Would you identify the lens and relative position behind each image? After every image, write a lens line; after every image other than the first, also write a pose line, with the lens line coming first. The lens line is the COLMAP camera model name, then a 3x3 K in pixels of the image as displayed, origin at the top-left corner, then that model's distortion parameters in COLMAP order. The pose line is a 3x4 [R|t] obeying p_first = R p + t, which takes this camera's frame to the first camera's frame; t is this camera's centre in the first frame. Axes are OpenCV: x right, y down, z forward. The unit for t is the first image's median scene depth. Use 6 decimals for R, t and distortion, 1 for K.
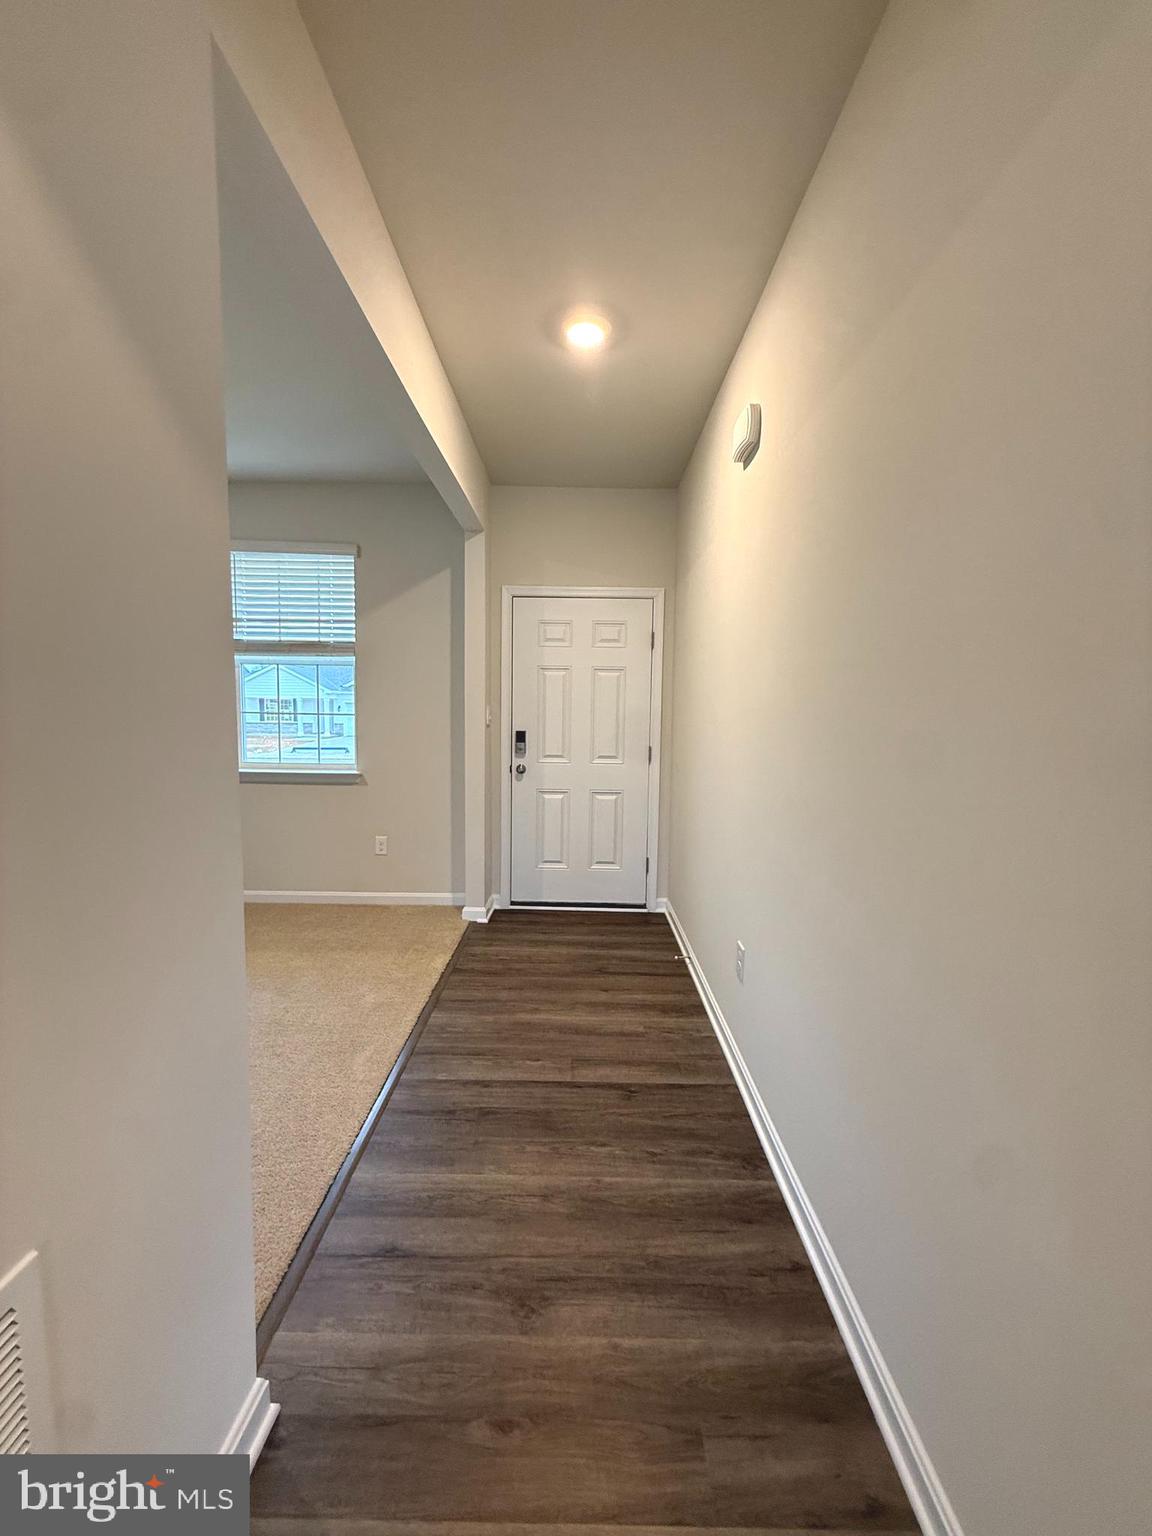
lens RADIAL K [[609.4, 0, 577.9], [0, 609.4, 760.6], [0, 0, 1]] dist [-0.000460, -0.000196]
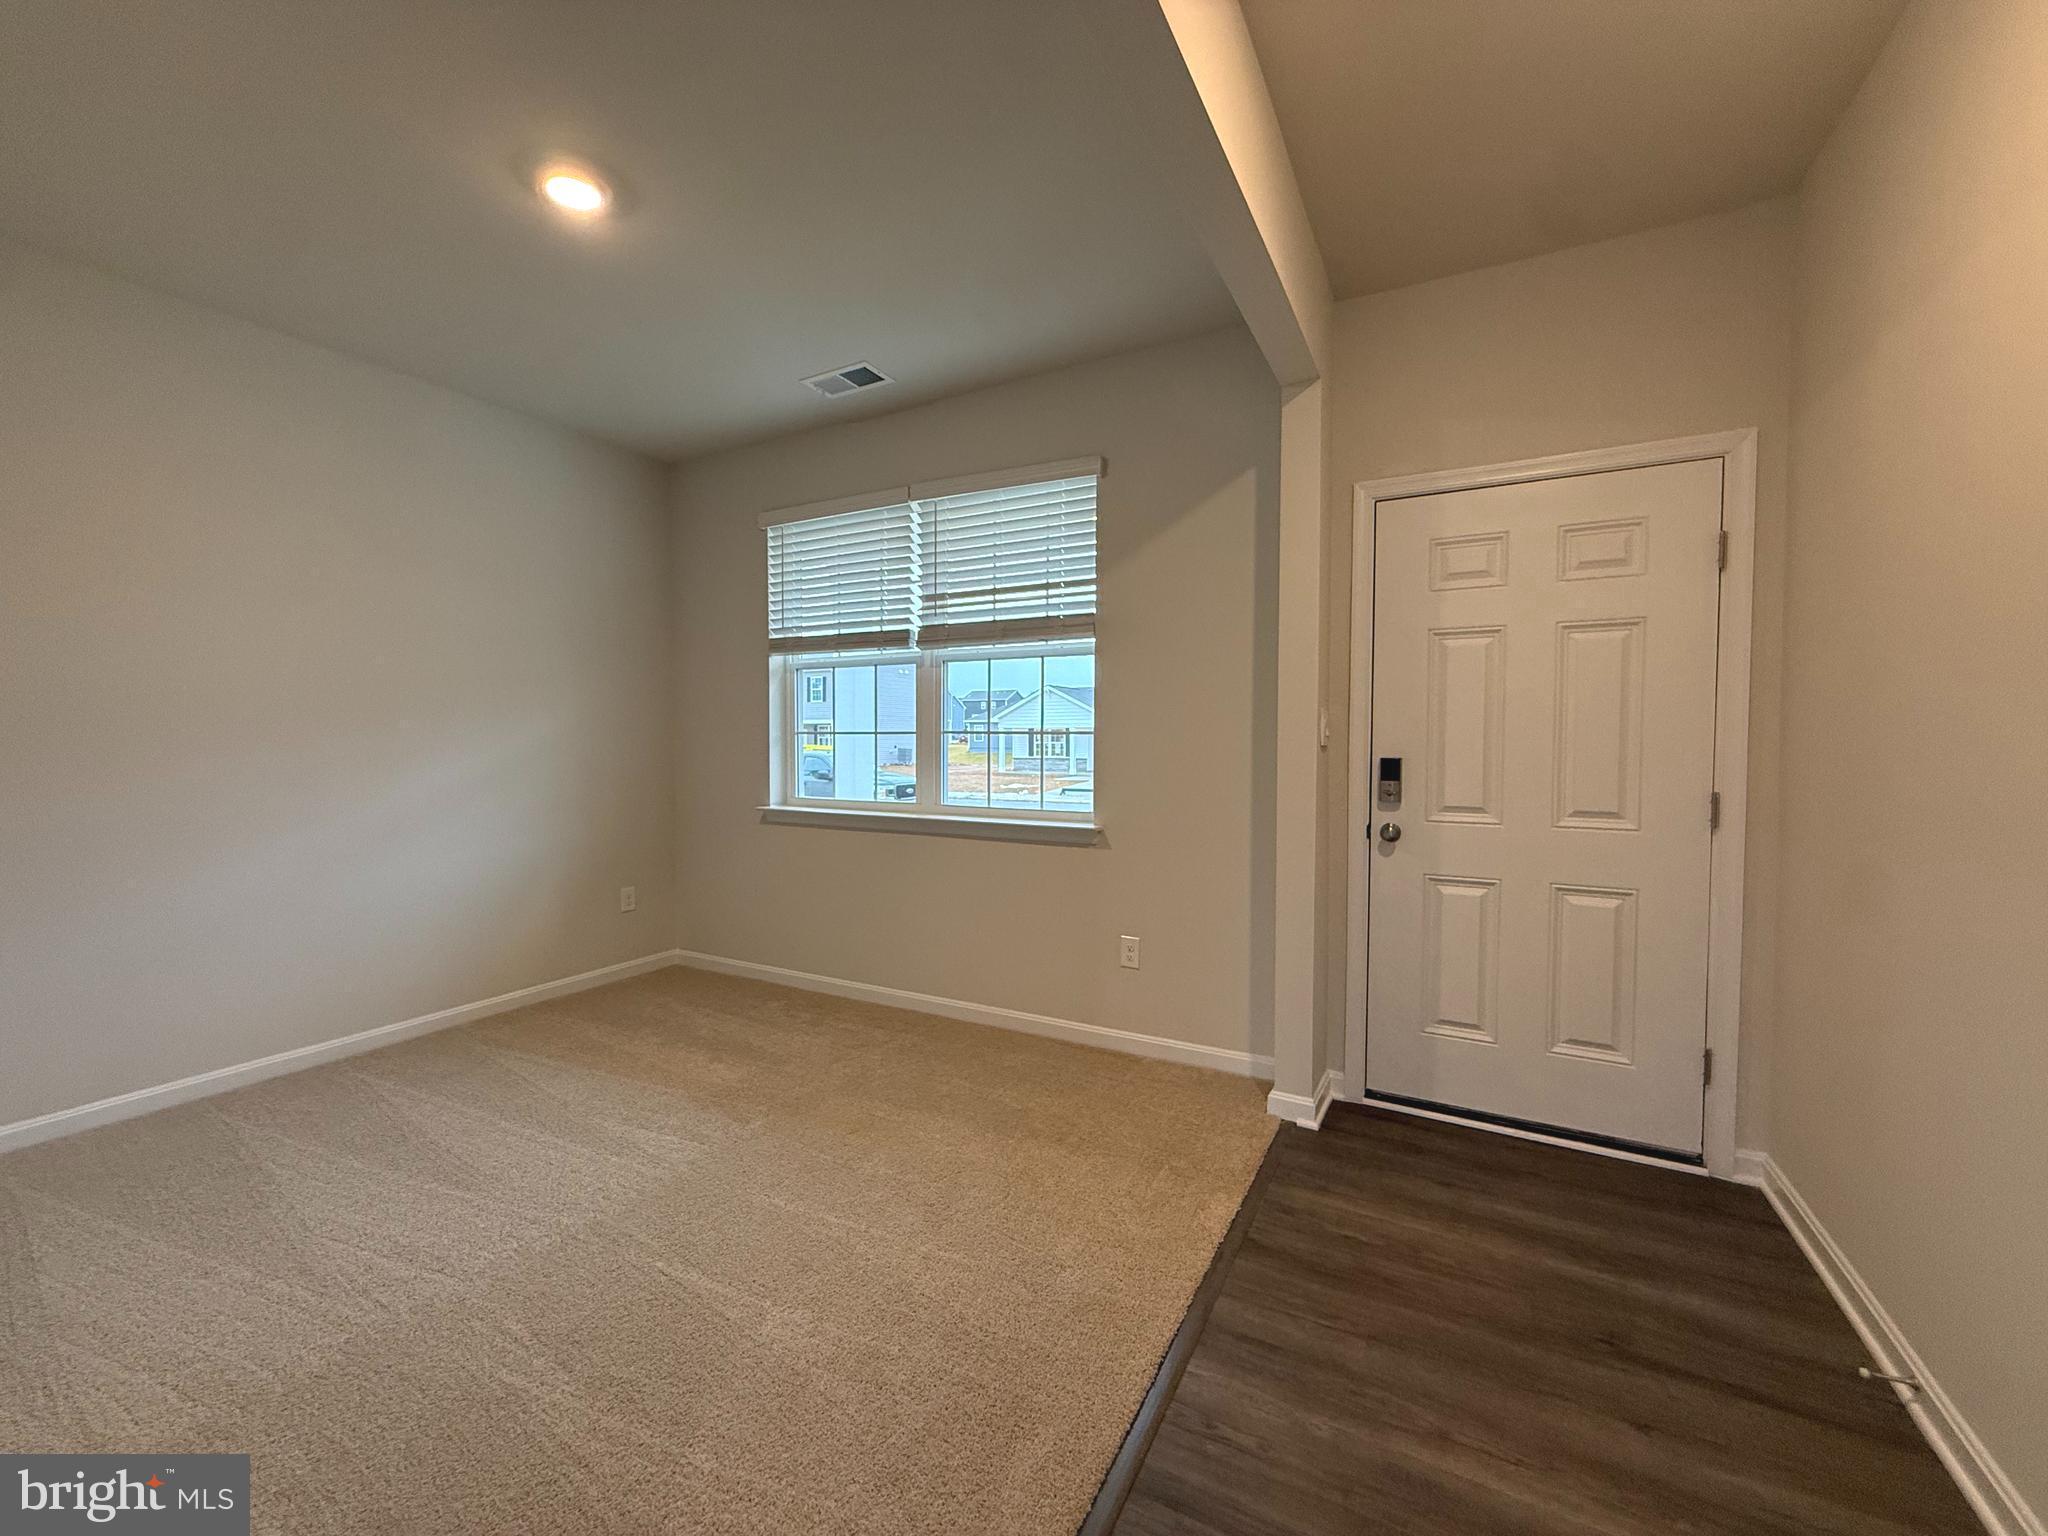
lens RADIAL K [[812.5, 0, 1016.6], [0, 812.5, 765.8], [0, 0, 1]] dist [-0.000460, -0.000196]
pose [[0.875817, 0.002617, -0.482636, -0.039985], [-0.028692, 0.998499, -0.046651, -0.001020], [0.481790, 0.054705, 0.874578, 0.253358]]
